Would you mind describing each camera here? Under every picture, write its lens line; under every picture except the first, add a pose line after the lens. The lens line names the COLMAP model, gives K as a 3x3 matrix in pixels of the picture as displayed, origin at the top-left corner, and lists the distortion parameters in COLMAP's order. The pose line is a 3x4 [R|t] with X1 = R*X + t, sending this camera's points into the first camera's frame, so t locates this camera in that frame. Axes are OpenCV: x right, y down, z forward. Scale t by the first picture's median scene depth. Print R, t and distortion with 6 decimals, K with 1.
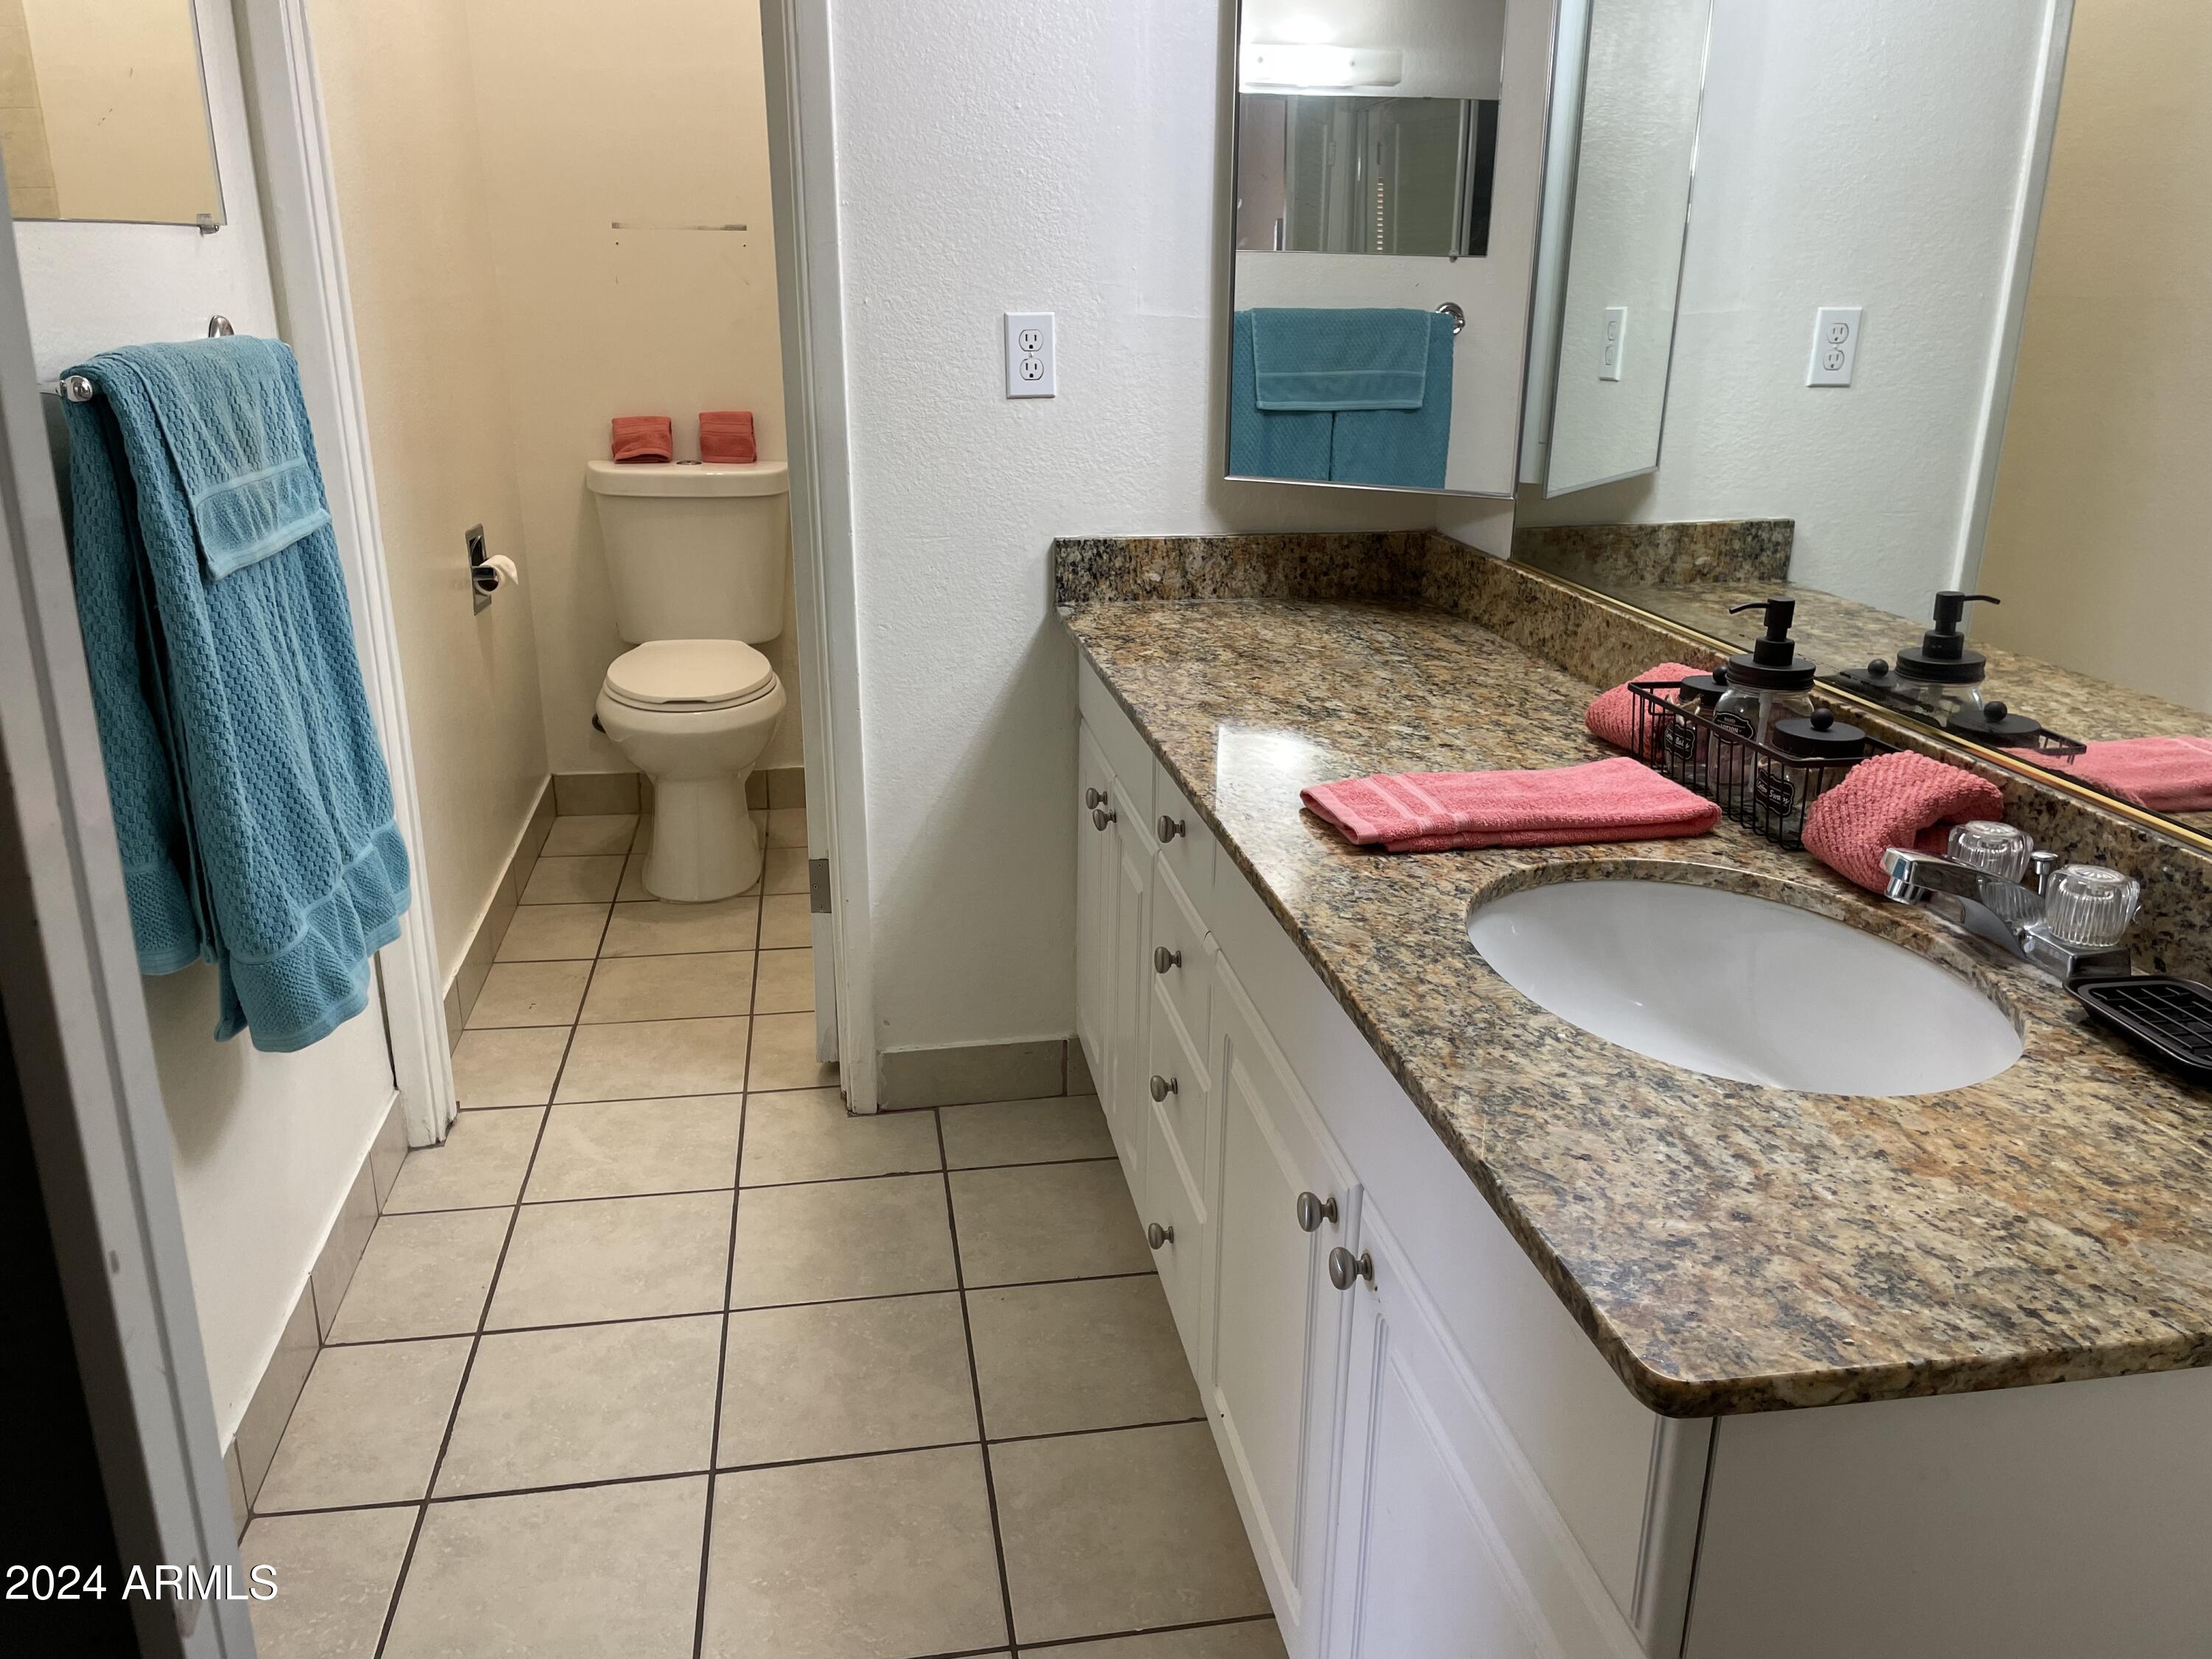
lens RADIAL K [[1670.8, 0, 1093.5], [0, 1670.8, 833.6], [0, 0, 1]] dist [0.098019, -0.130921]
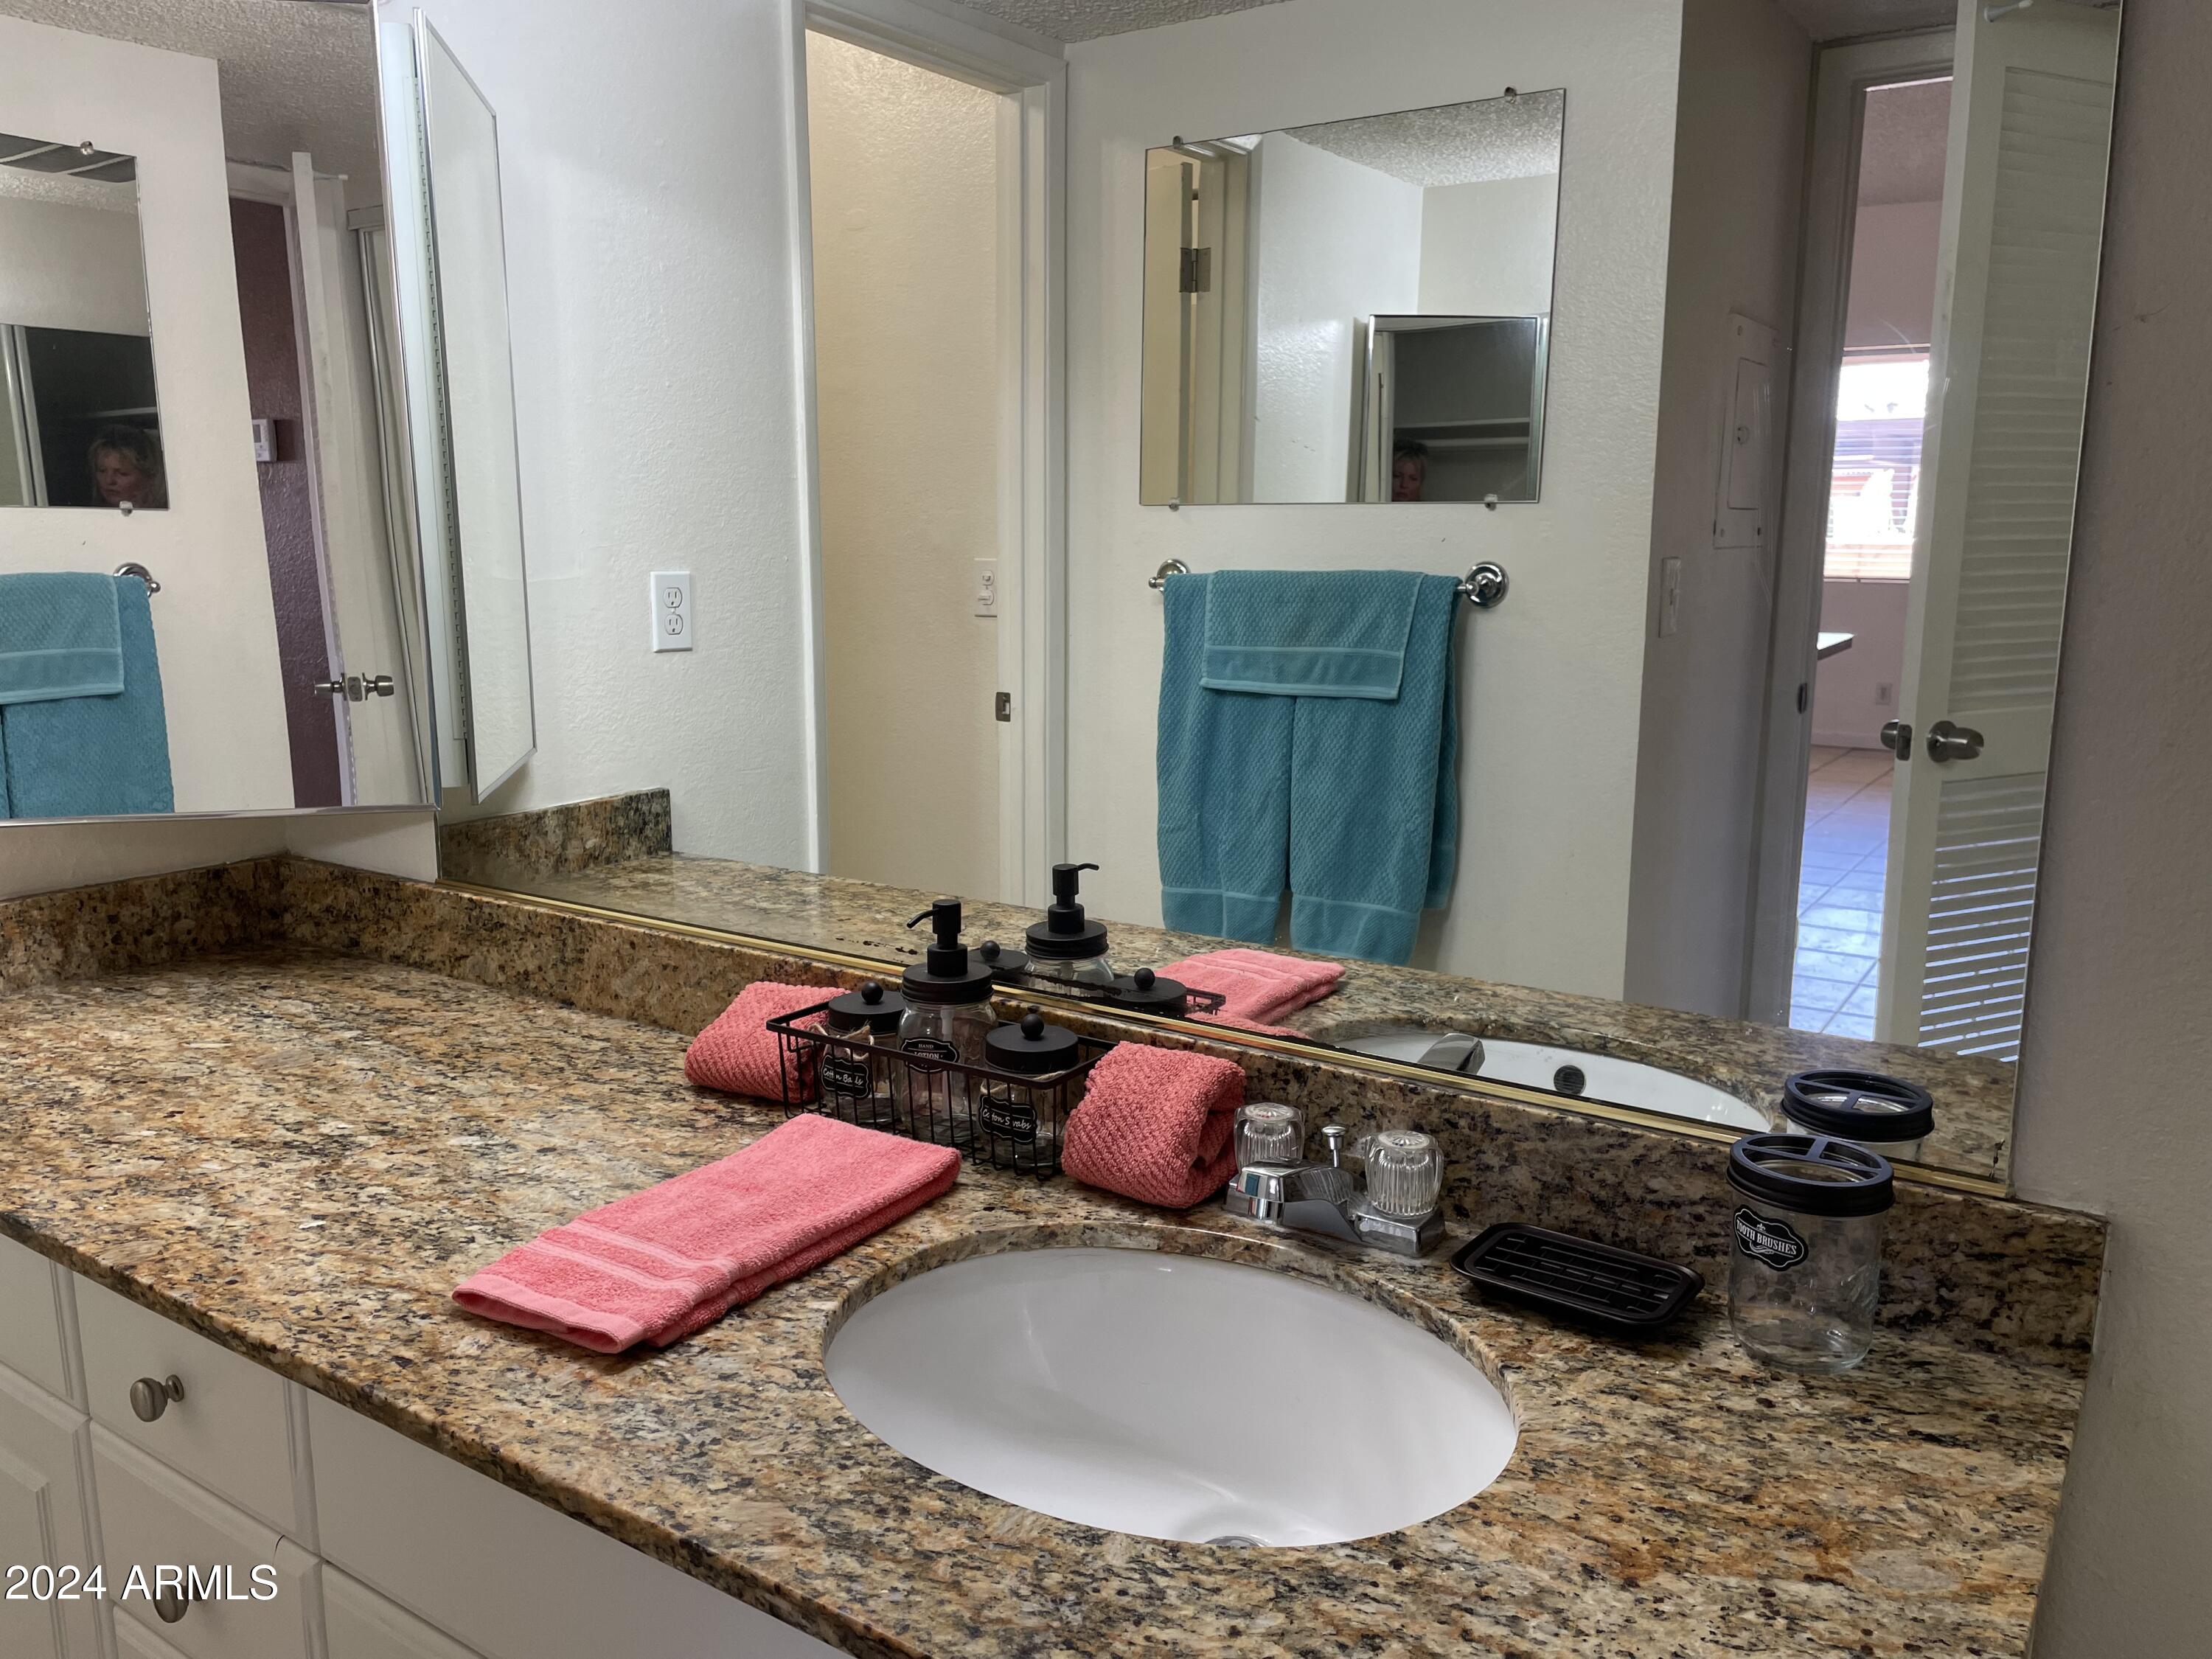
lens RADIAL K [[1670.8, 0, 1093.5], [0, 1670.8, 833.6], [0, 0, 1]] dist [0.098019, -0.130921]
pose [[0.687787, -0.136476, 0.712968, -0.163067], [0.231646, 0.972081, -0.037388, -0.122094], [-0.687960, 0.190871, 0.700199, 0.322364]]
